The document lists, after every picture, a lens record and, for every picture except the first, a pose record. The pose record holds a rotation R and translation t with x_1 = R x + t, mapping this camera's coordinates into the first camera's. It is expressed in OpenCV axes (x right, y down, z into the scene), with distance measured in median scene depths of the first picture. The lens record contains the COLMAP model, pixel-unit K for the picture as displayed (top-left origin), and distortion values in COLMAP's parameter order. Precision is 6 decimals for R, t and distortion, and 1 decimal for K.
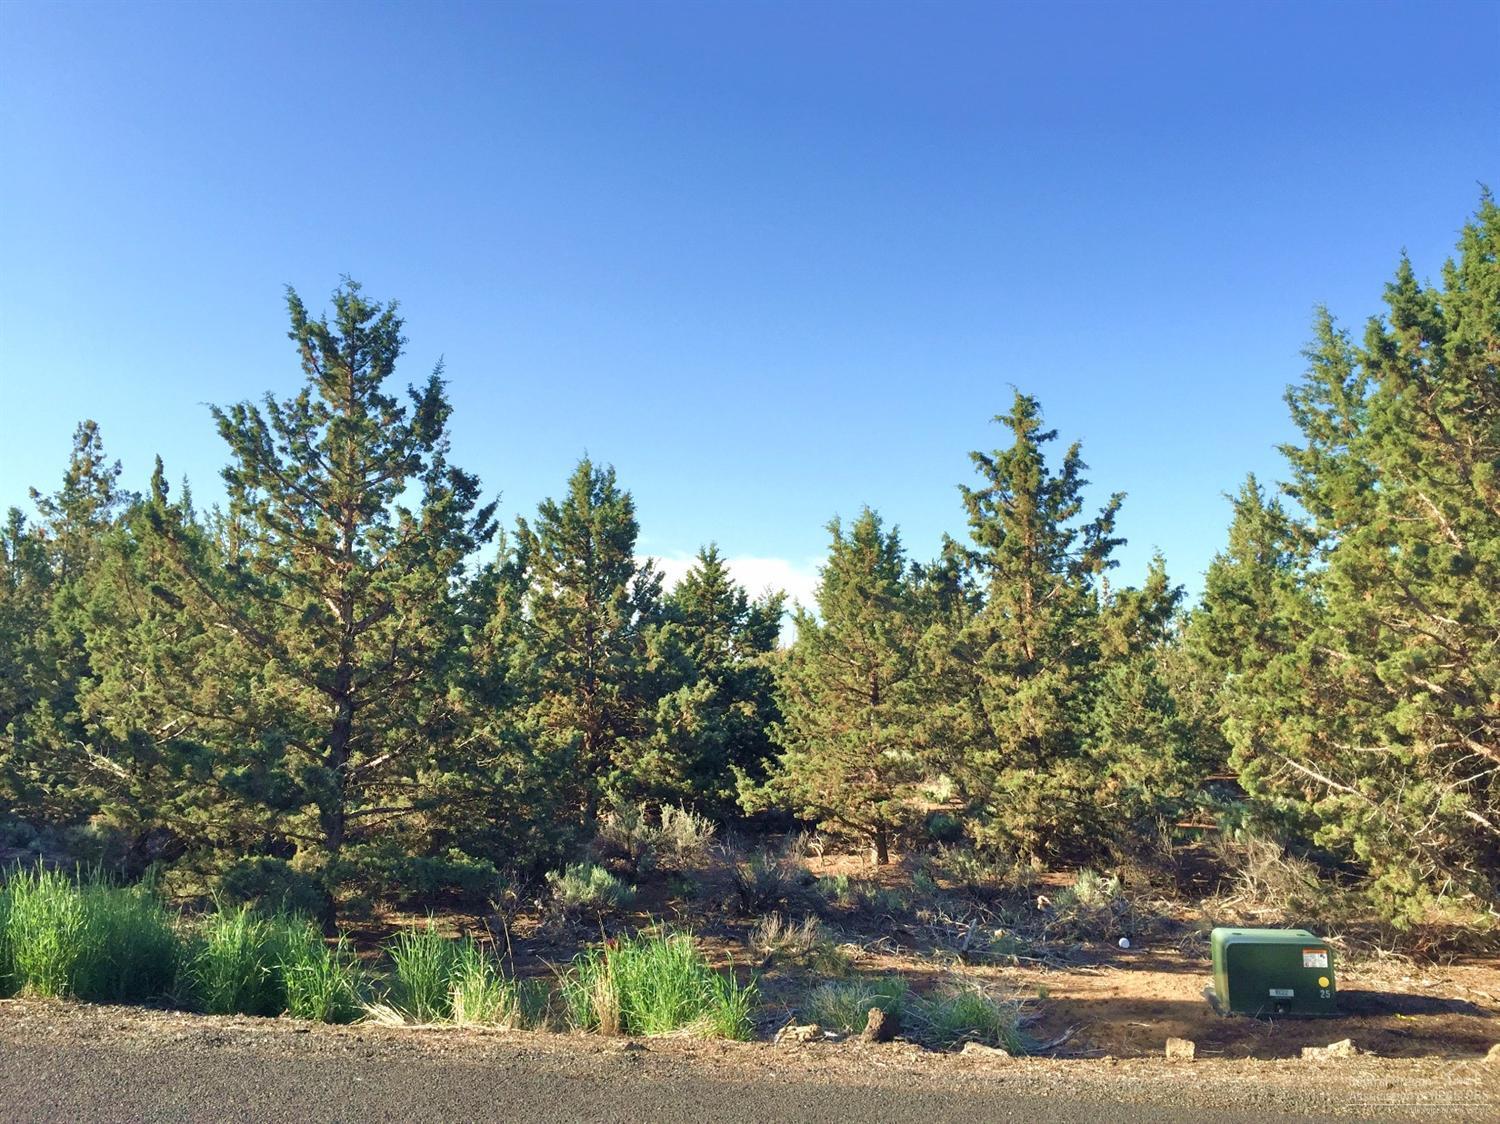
lens RADIAL K [[1225.6, 0, 757.4], [0, 1225.6, 555.2], [0, 0, 1]] dist [0.038193, -0.053026]
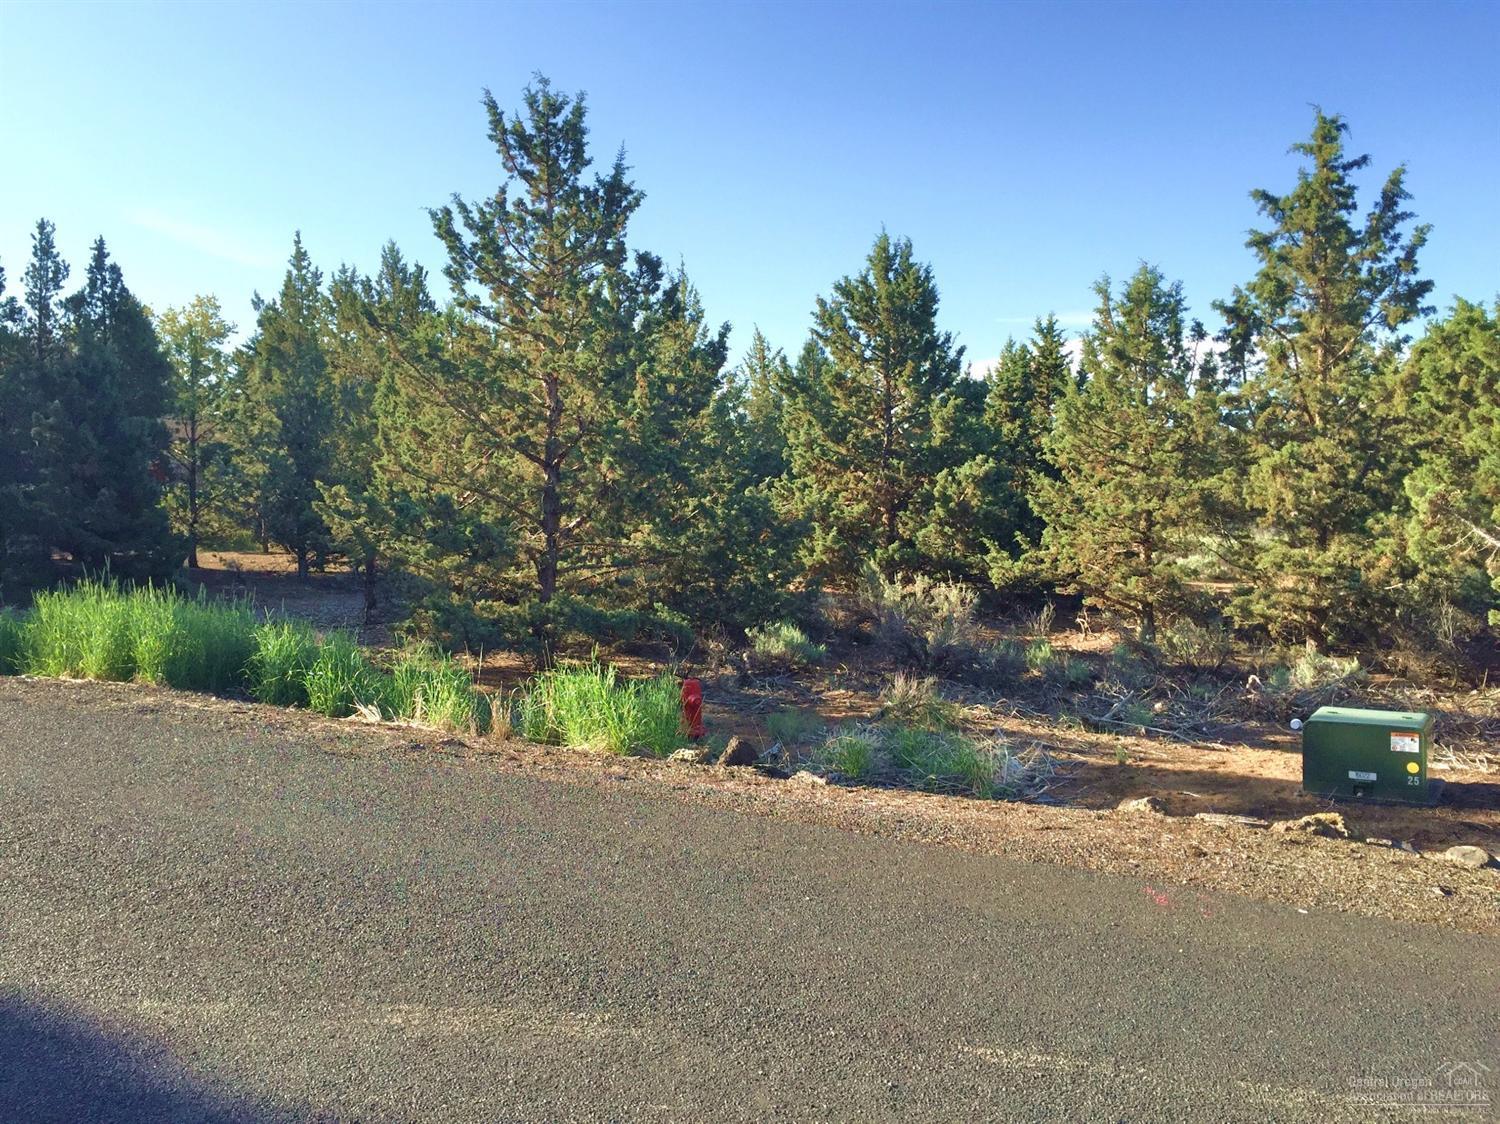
lens RADIAL K [[1225.6, 0, 757.4], [0, 1225.6, 555.2], [0, 0, 1]] dist [0.038193, -0.053026]
pose [[0.932635, 0.017614, -0.360392, 0.166216], [0.045329, 0.985176, 0.165452, 0.011307], [0.357963, -0.170643, 0.918011, 0.015030]]
